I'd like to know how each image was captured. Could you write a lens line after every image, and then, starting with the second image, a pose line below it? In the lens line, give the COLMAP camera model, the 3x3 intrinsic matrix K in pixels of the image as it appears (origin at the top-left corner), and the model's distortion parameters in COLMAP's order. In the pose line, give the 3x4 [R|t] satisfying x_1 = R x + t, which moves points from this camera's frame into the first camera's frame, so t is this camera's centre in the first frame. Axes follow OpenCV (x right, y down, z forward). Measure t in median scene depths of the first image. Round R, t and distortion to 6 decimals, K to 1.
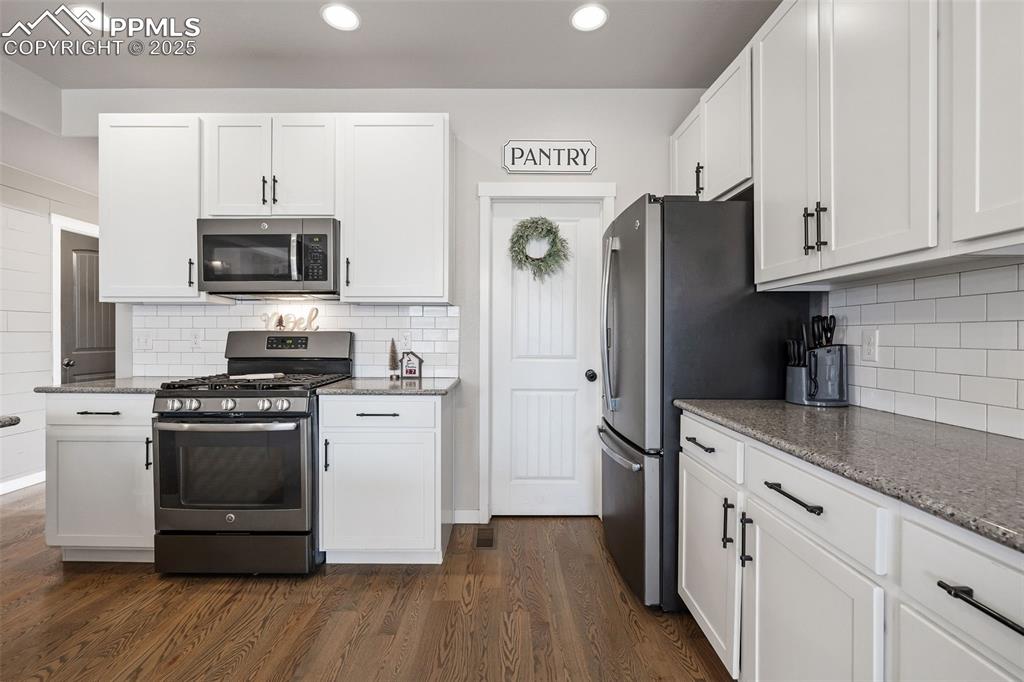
lens RADIAL K [[459.7, 0, 510.3], [0, 459.7, 337.5], [0, 0, 1]] dist [-0.002024, -0.000150]
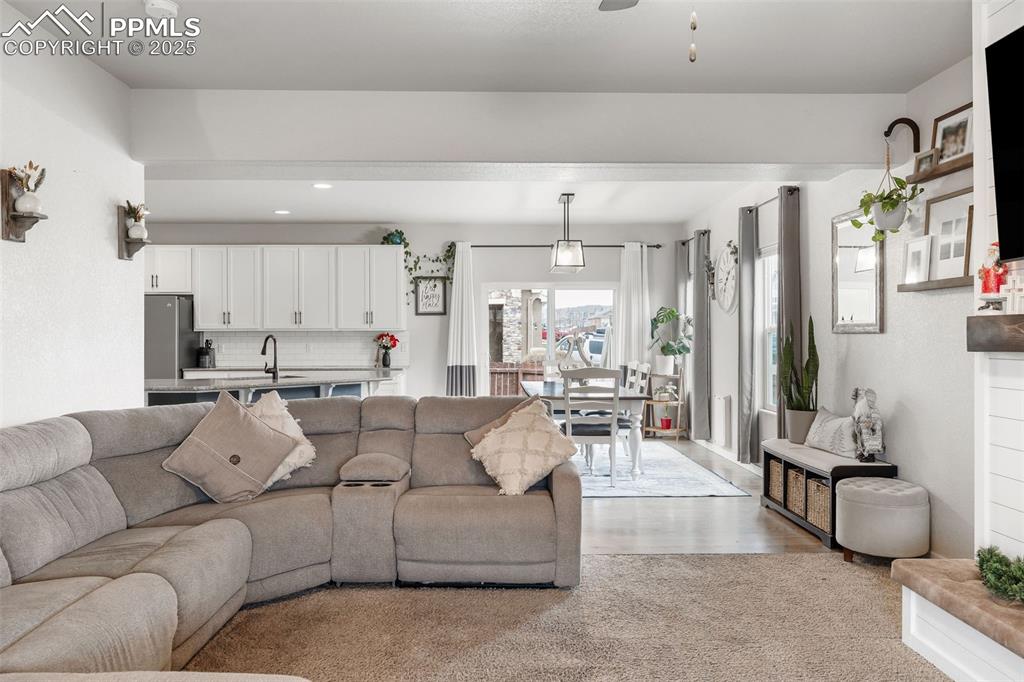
lens RADIAL K [[749.3, 0, 505.1], [0, 749.3, 336.5], [0, 0, 1]] dist [-0.003809, -0.000459]
pose [[-0.010418, -0.003147, 0.999941, -2.907448], [0.006317, 0.999975, 0.003213, -0.045992], [-0.999926, 0.006350, -0.010398, -0.648478]]
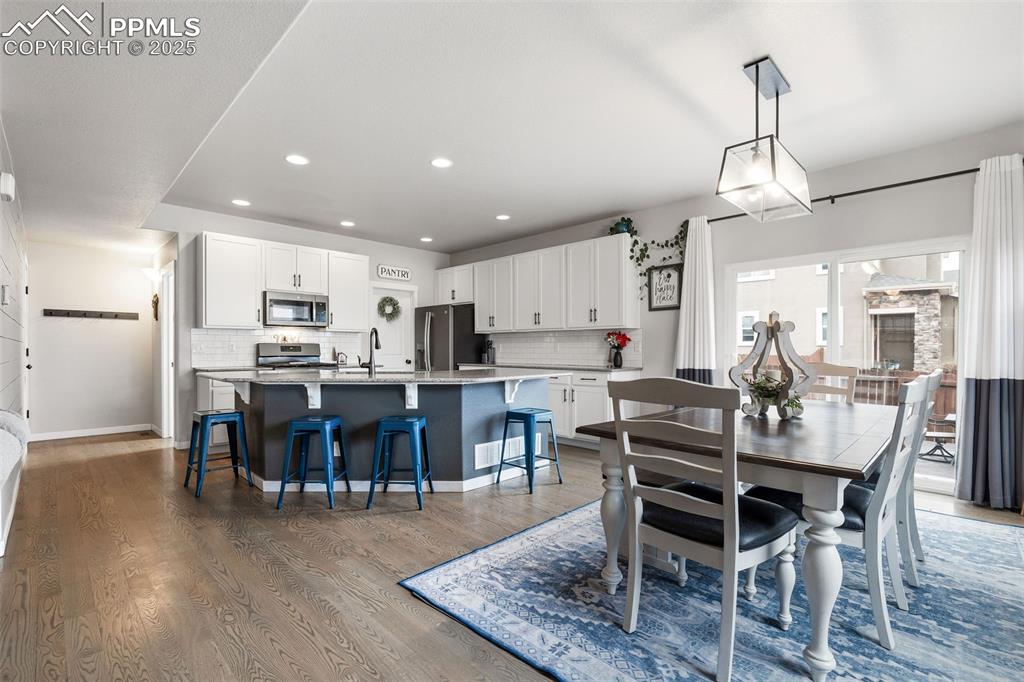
lens RADIAL K [[460.9, 0, 512.8], [0, 460.9, 351.8], [0, 0, 1]] dist [-0.004058, -0.000208]
pose [[0.704814, -0.006904, 0.709358, -1.235374], [0.004148, 0.999976, 0.005611, 0.017757], [-0.709380, -0.001012, 0.704826, -1.198219]]
